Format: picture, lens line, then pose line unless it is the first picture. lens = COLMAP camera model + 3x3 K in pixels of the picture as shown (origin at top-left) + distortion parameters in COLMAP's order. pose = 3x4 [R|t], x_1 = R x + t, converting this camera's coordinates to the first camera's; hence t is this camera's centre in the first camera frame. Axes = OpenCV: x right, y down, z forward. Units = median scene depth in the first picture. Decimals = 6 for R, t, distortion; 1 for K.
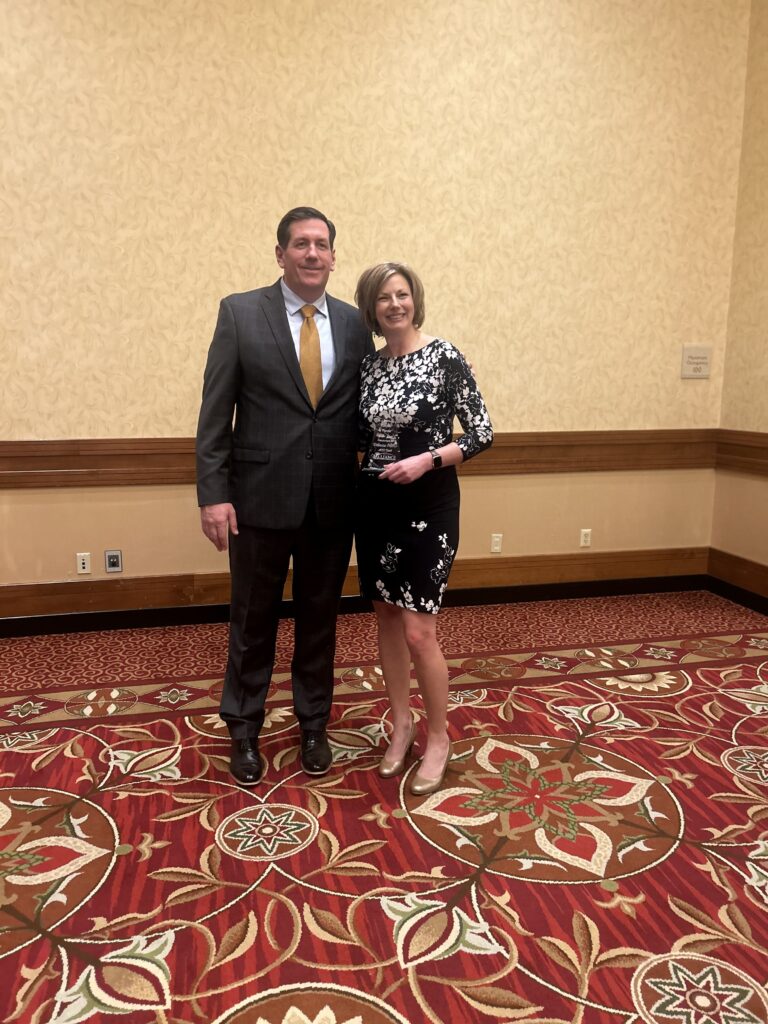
lens RADIAL K [[767.1, 0, 376.3], [0, 767.1, 505.8], [0, 0, 1]] dist [0.038790, -0.043045]
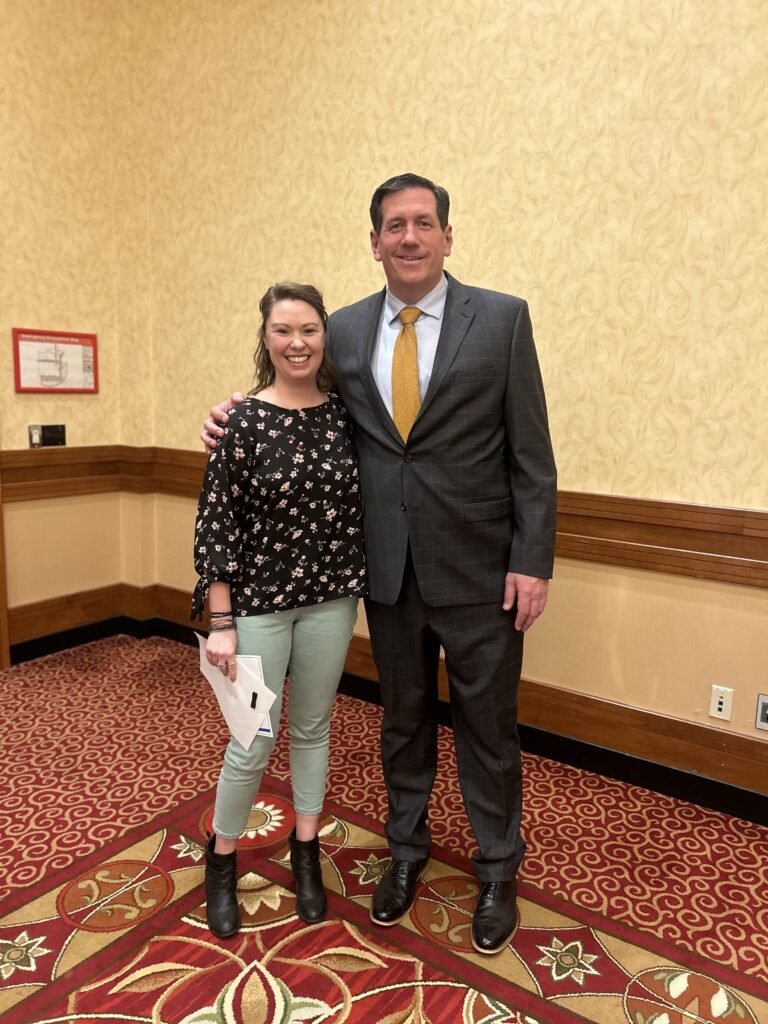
lens RADIAL K [[767.1, 0, 393.0], [0, 767.1, 513.3], [0, 0, 1]] dist [0.038790, -0.043045]
pose [[0.671624, 0.137716, -0.727980, -0.128178], [-0.154015, 0.987060, 0.044635, -0.068924], [0.724707, 0.082142, 0.684144, 0.381108]]
